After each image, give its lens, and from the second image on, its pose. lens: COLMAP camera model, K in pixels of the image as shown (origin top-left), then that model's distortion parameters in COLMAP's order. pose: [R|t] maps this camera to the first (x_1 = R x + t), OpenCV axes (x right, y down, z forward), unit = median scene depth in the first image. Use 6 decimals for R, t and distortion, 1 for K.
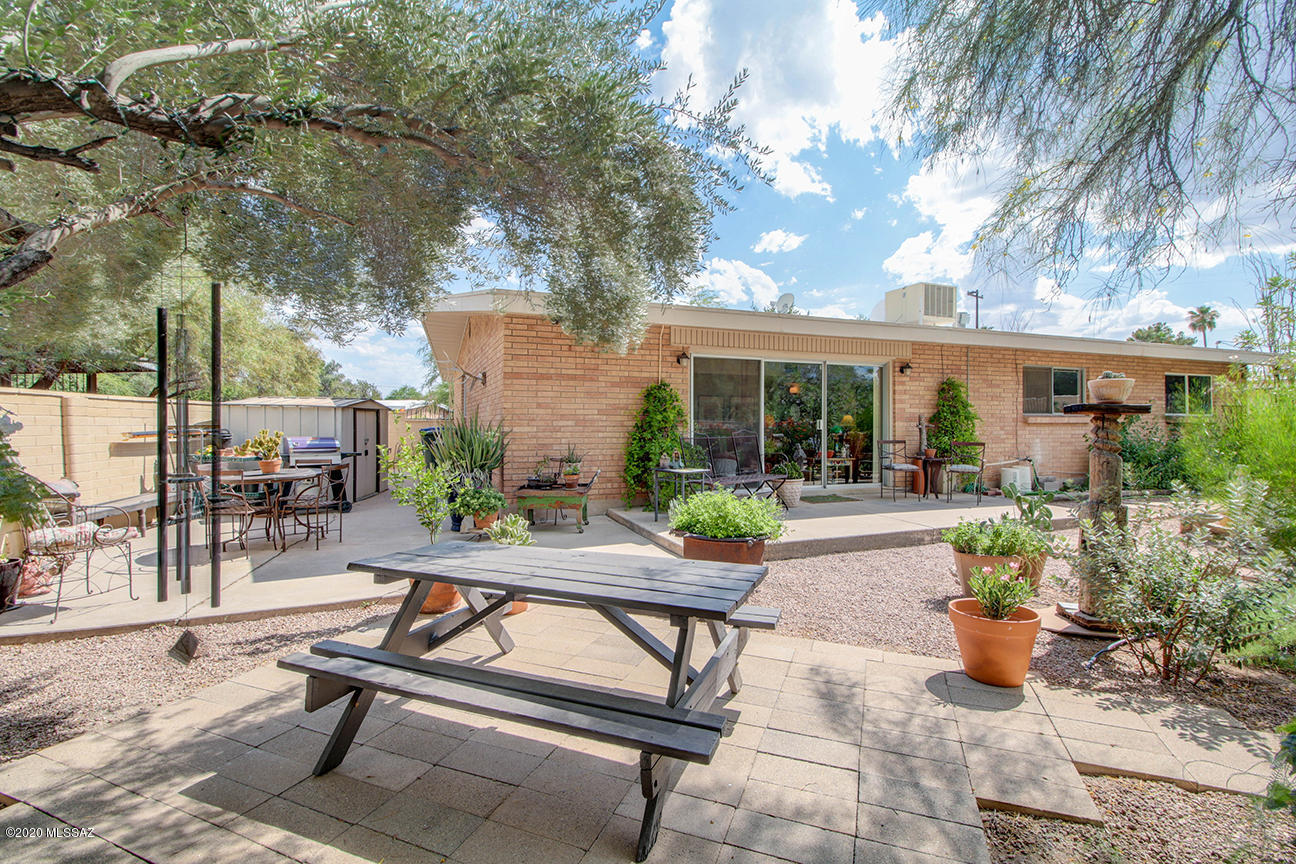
lens RADIAL K [[590.8, 0, 647.4], [0, 590.8, 425.9], [0, 0, 1]] dist [0.000280, -0.003317]
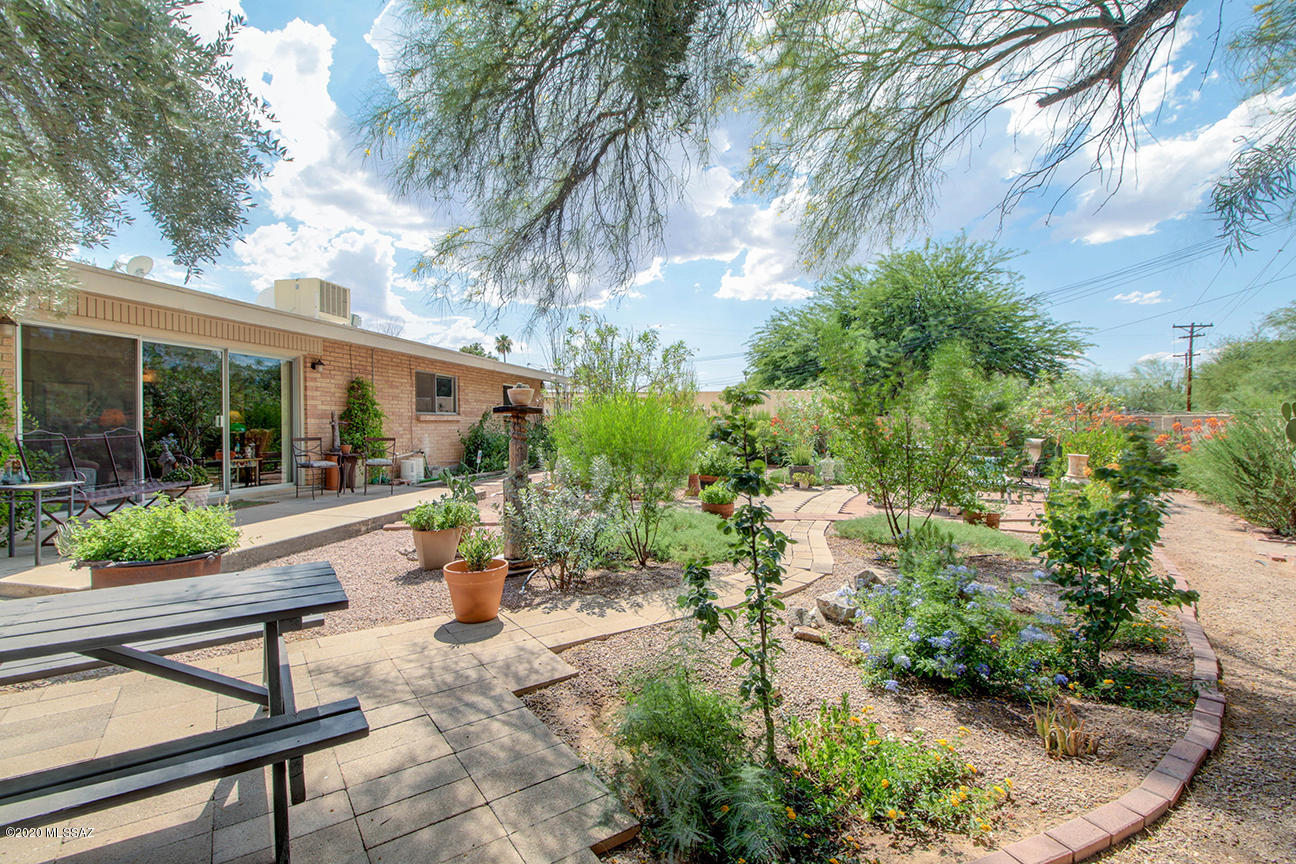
lens RADIAL K [[590.8, 0, 652.9], [0, 590.8, 431.3], [0, 0, 1]] dist [0.000280, -0.003317]
pose [[0.527699, -0.011997, 0.849347, -0.114946], [0.001180, 0.999910, 0.013391, 0.001648], [-0.849431, -0.006064, 0.527666, -0.000221]]
